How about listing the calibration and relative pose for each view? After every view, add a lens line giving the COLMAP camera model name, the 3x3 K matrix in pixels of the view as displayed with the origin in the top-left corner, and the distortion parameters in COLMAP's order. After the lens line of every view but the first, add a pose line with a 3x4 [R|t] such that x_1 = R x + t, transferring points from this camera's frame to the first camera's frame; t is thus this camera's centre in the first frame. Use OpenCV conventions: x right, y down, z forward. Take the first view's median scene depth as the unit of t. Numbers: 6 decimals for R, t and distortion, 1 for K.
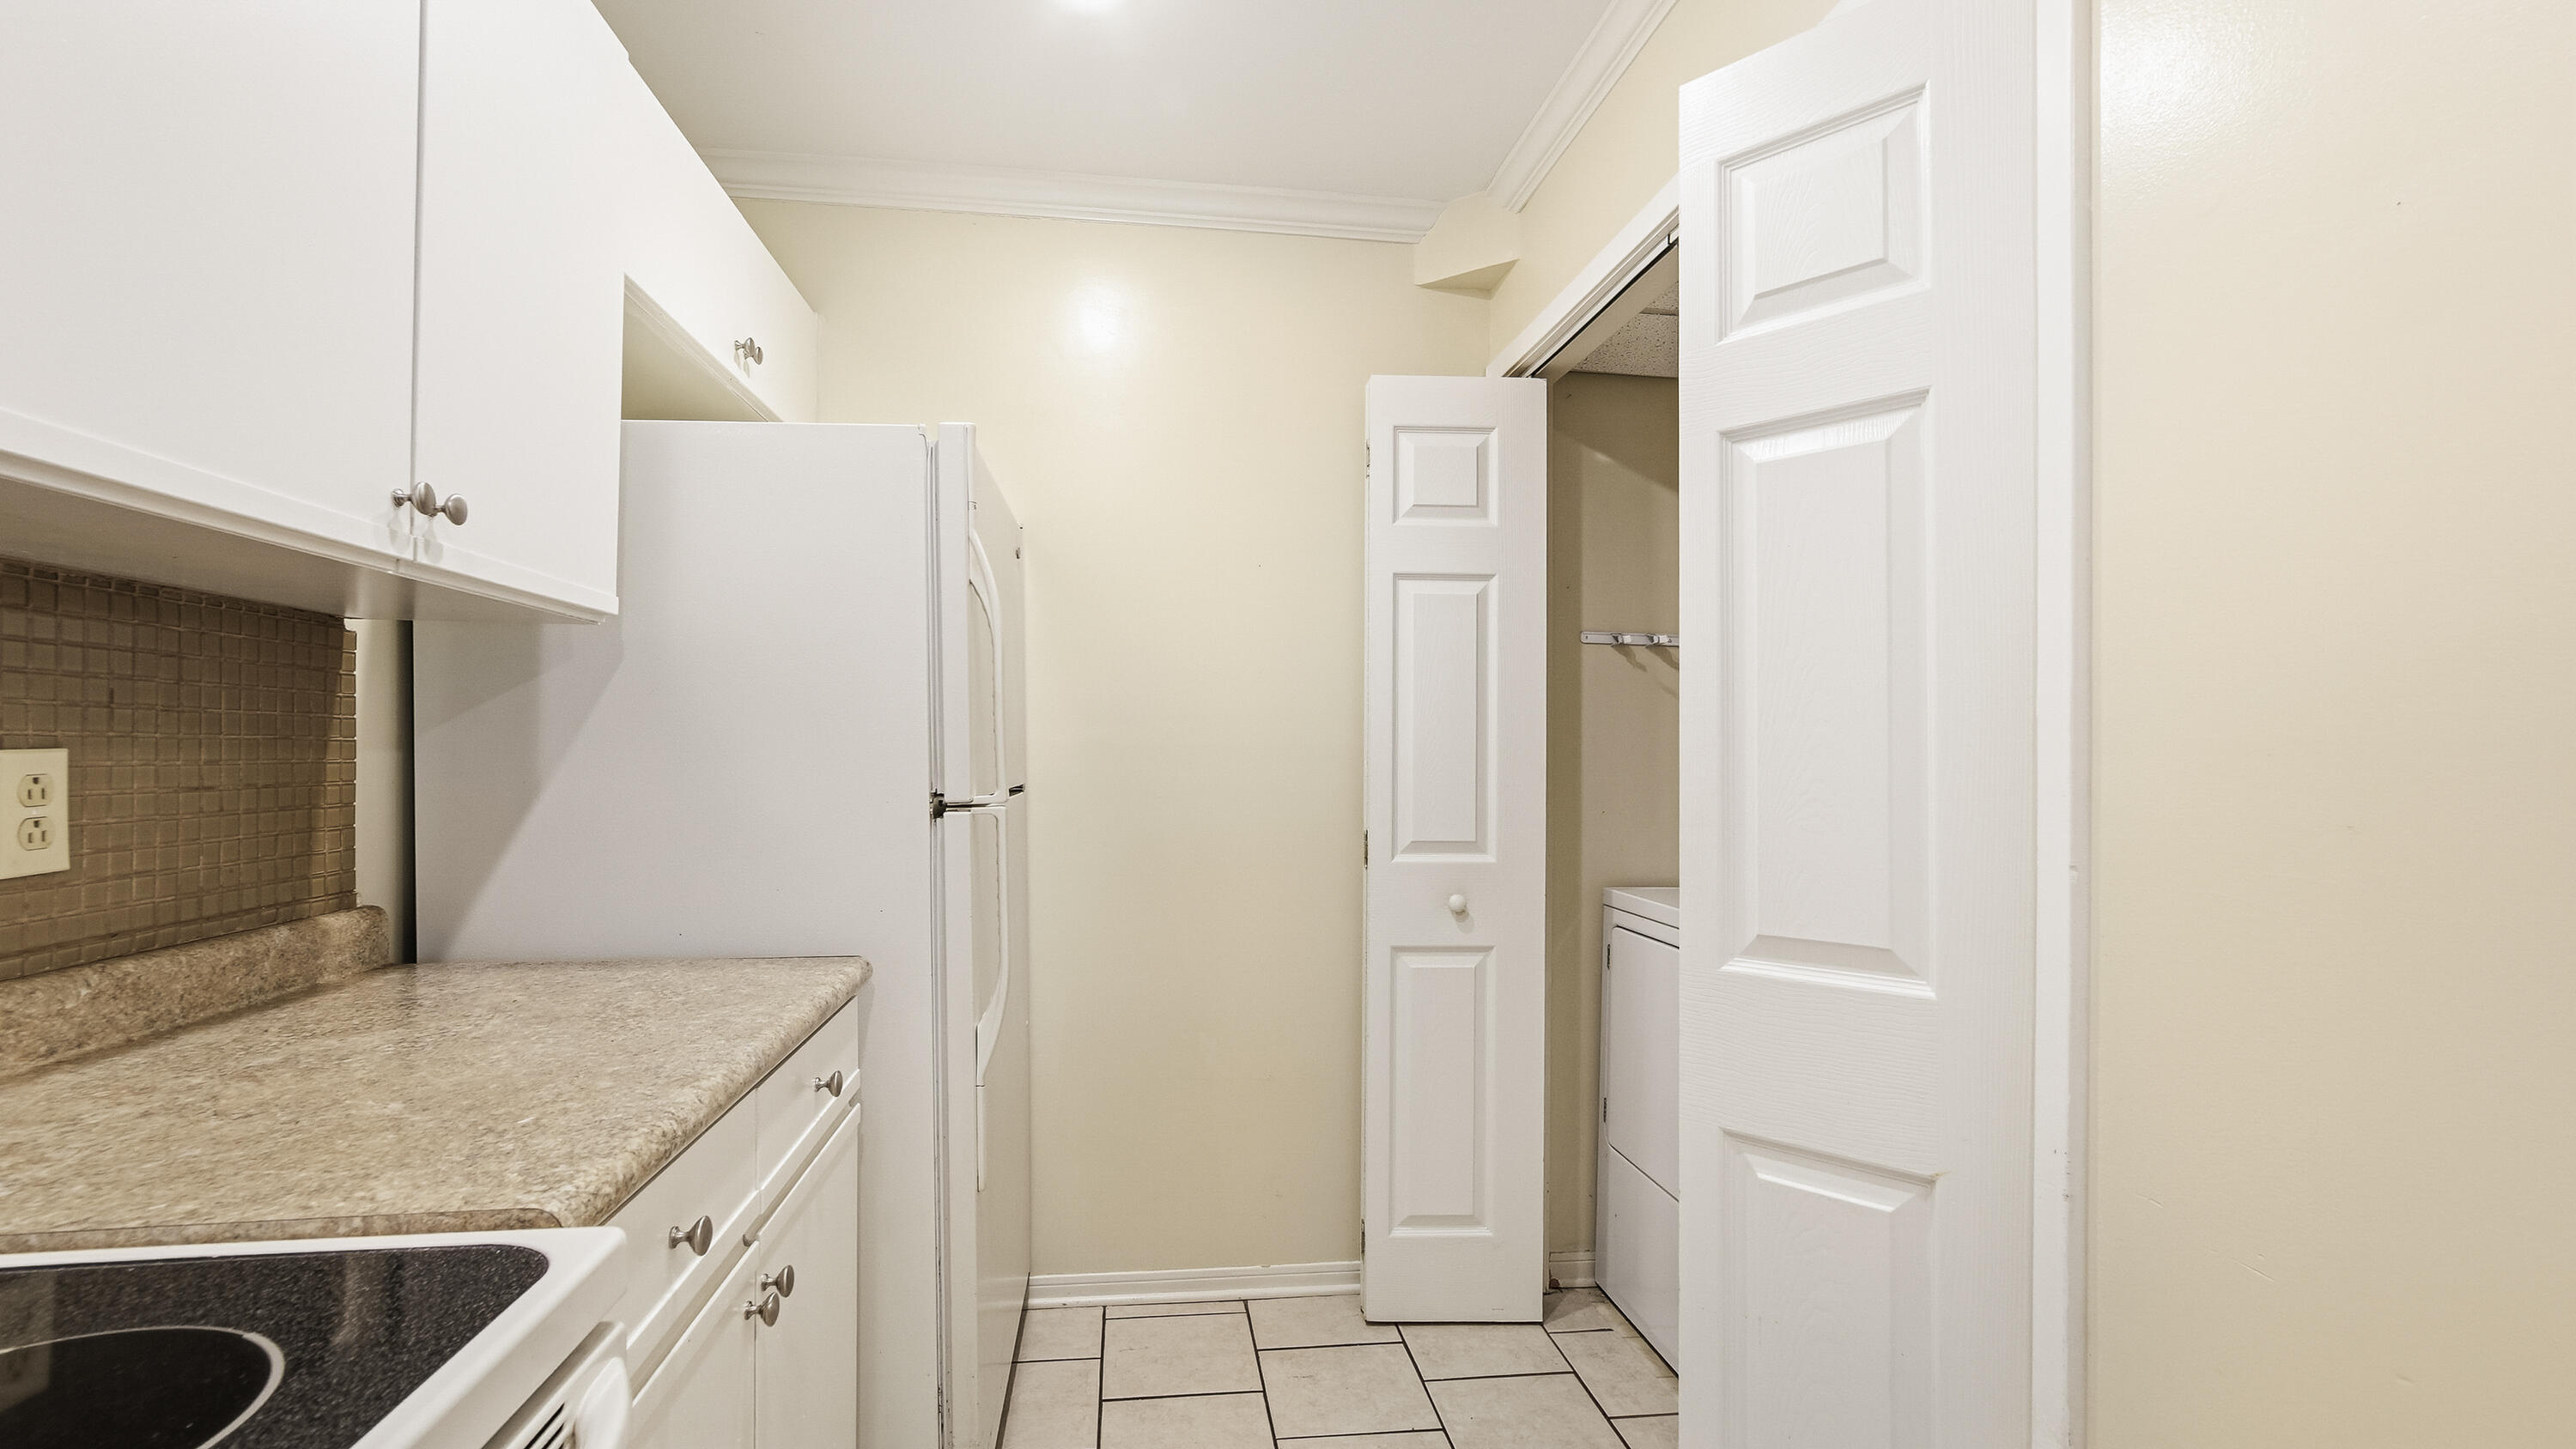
lens RADIAL K [[1155.9, 0, 1275.8], [0, 1155.9, 740.2], [0, 0, 1]] dist [-0.013950, 0.006265]
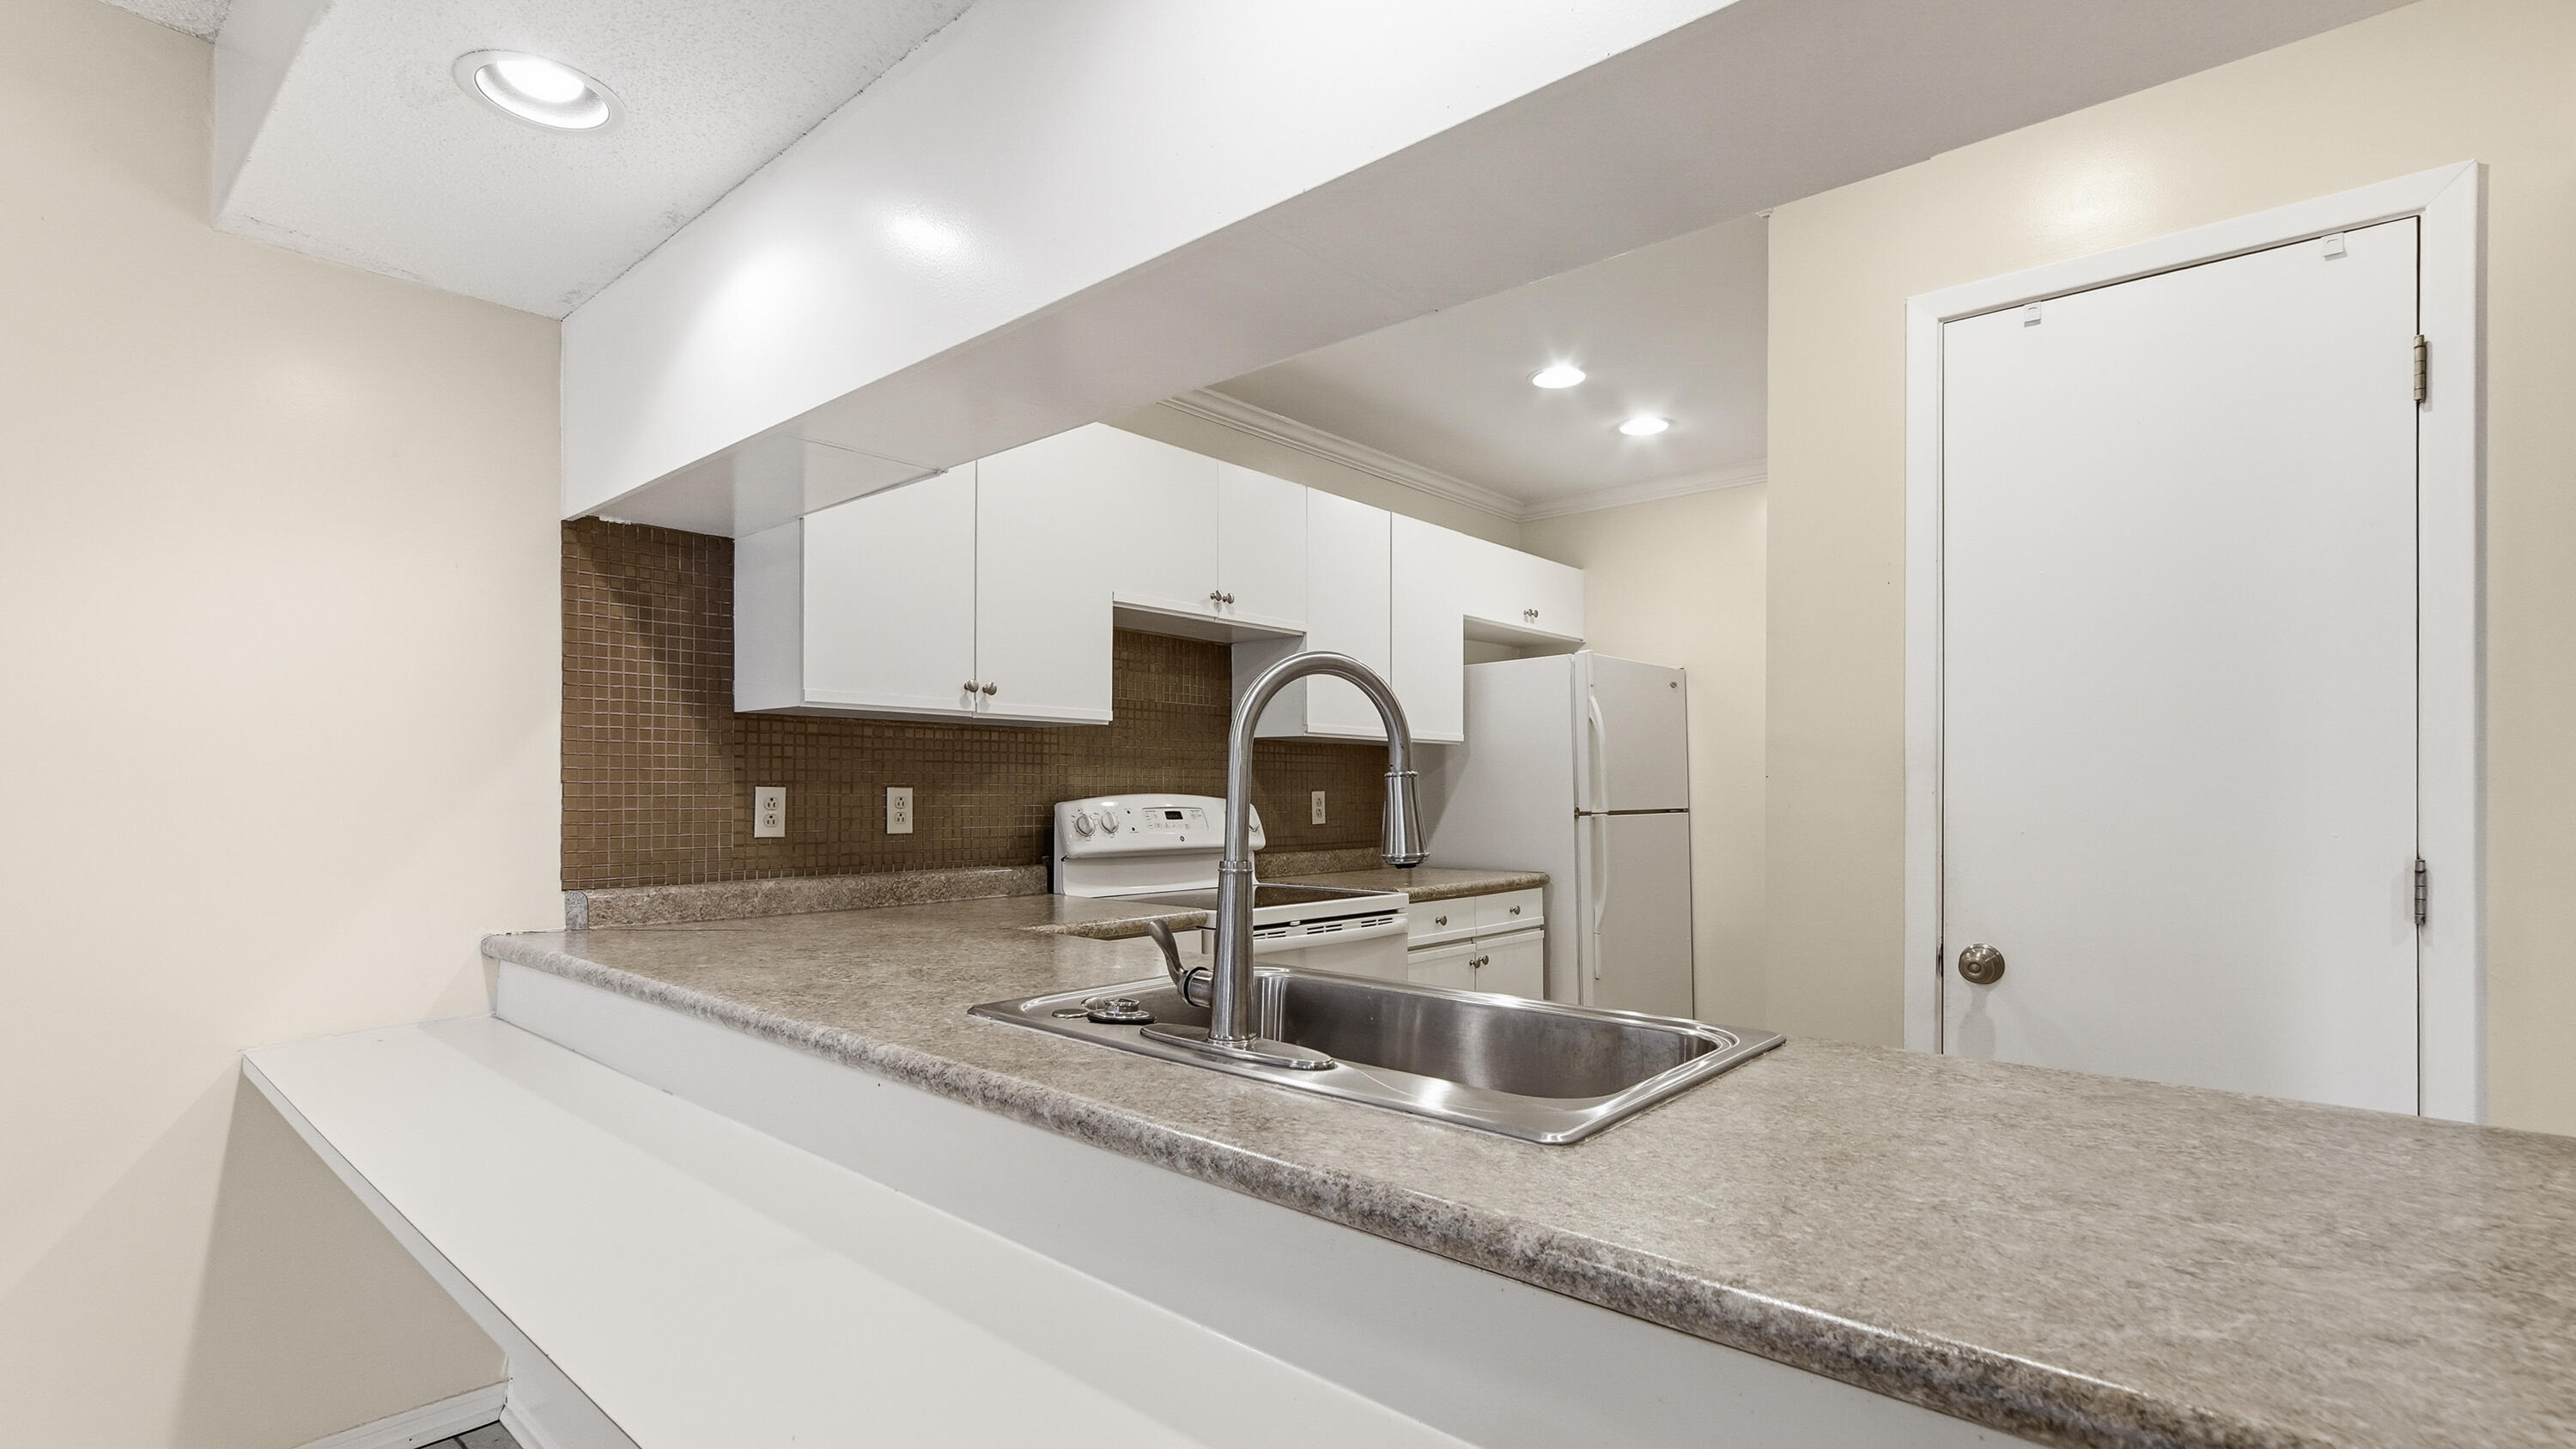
lens RADIAL K [[1155.9, 0, 1275.8], [0, 1155.9, 740.2], [0, 0, 1]] dist [-0.013950, 0.006265]
pose [[0.661152, -0.032245, -0.749559, 1.036964], [0.008219, 0.999327, -0.035740, -0.013135], [0.750207, 0.017469, 0.660972, -1.002393]]
